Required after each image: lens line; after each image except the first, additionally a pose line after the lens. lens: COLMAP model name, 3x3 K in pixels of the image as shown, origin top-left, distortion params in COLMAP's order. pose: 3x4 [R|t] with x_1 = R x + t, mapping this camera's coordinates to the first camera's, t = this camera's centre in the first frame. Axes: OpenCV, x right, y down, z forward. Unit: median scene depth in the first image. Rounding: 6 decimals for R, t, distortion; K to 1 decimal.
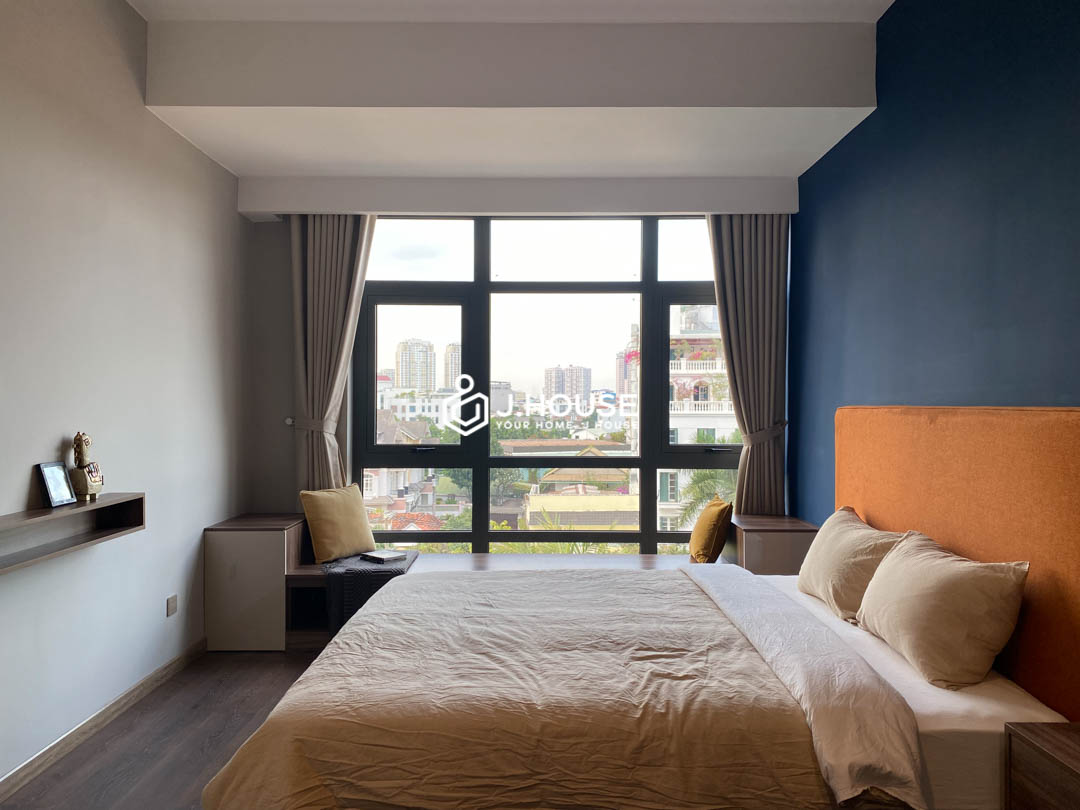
lens RADIAL K [[822.6, 0, 547.9], [0, 822.6, 408.8], [0, 0, 1]] dist [0.059620, -0.172687]
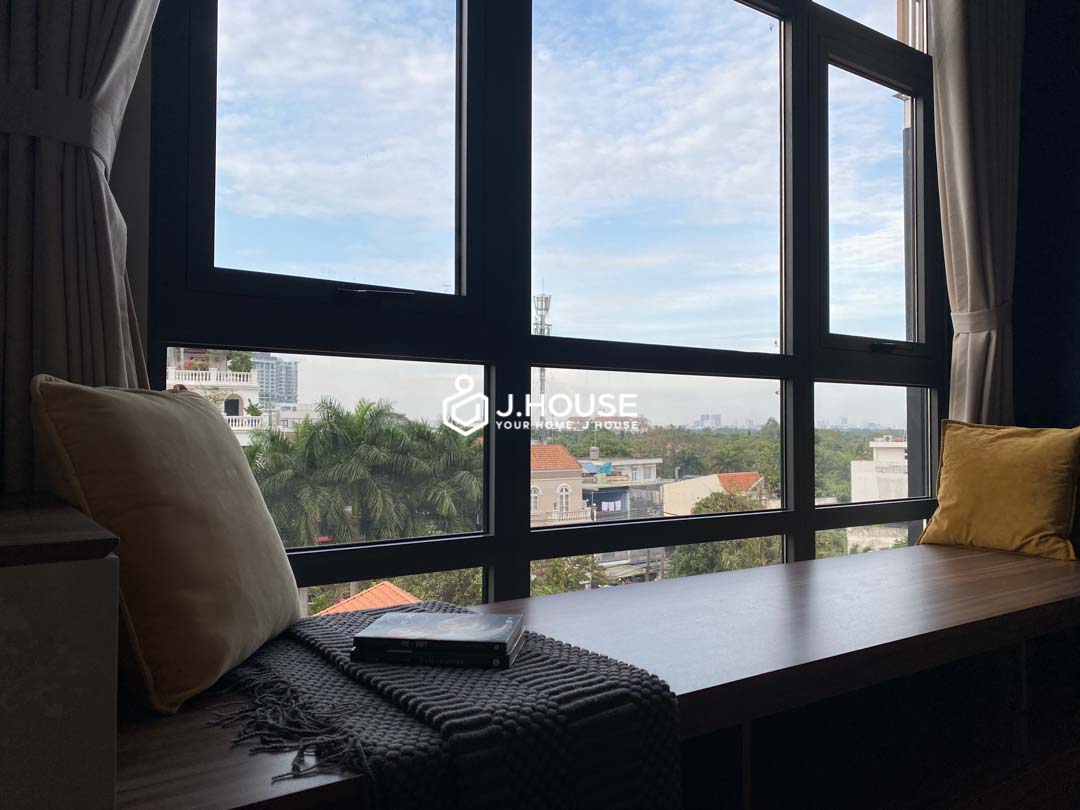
lens RADIAL K [[823.7, 0, 538.7], [0, 823.7, 403.4], [0, 0, 1]] dist [0.087555, -0.134358]
pose [[0.812810, 0.020158, 0.582180, -0.305655], [0.001974, 0.999300, -0.037357, 0.110352], [-0.582526, 0.031514, 0.812201, 0.732339]]
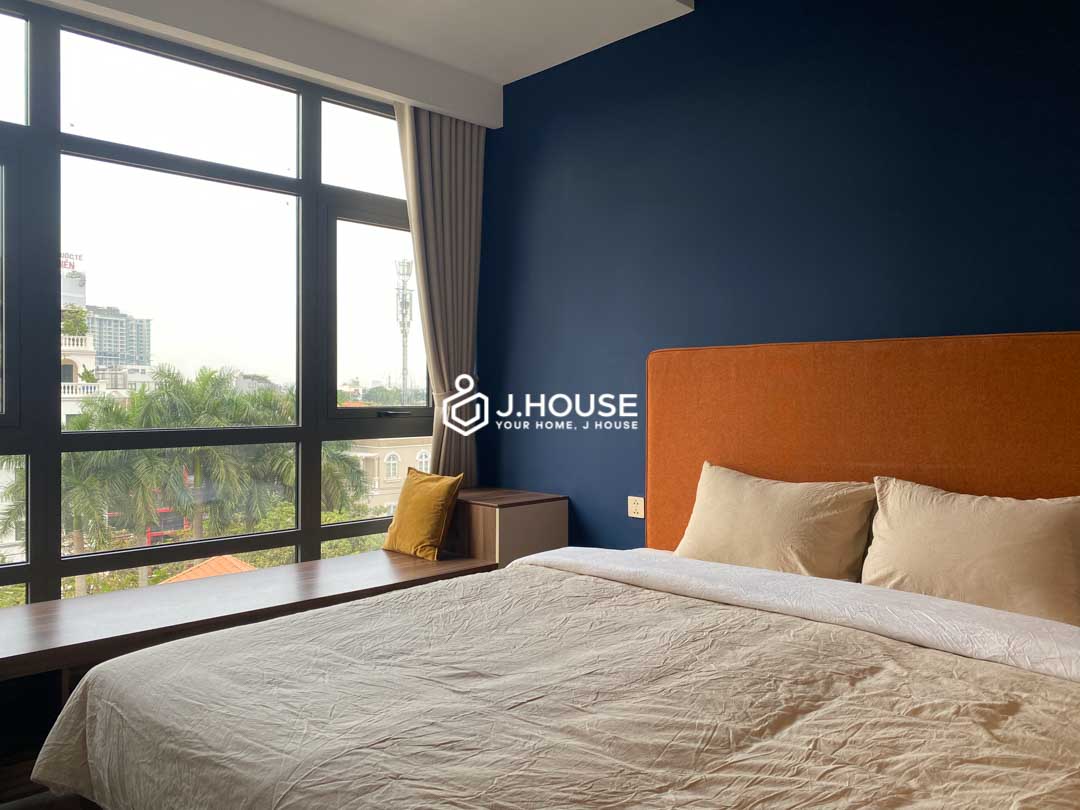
lens RADIAL K [[823.7, 0, 538.7], [0, 823.7, 403.4], [0, 0, 1]] dist [0.087555, -0.134358]
pose [[0.716139, -0.007768, 0.697914, -0.256721], [0.002086, 0.999957, 0.008989, 0.035110], [-0.697954, -0.004982, 0.716125, 0.358763]]
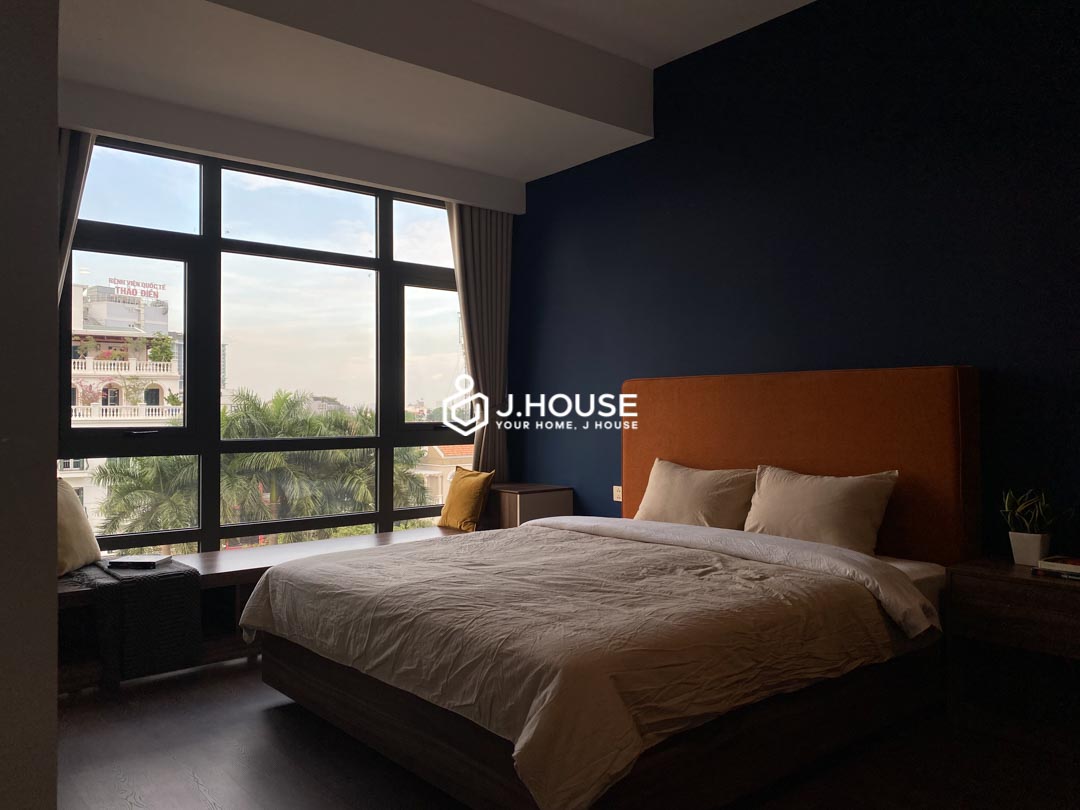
lens RADIAL K [[823.7, 0, 538.7], [0, 823.7, 403.4], [0, 0, 1]] dist [0.087555, -0.134358]
pose [[0.766878, 0.002945, 0.641786, -0.399378], [0.008677, 0.999851, -0.014956, 0.037978], [-0.641734, 0.017038, 0.766738, 0.121148]]
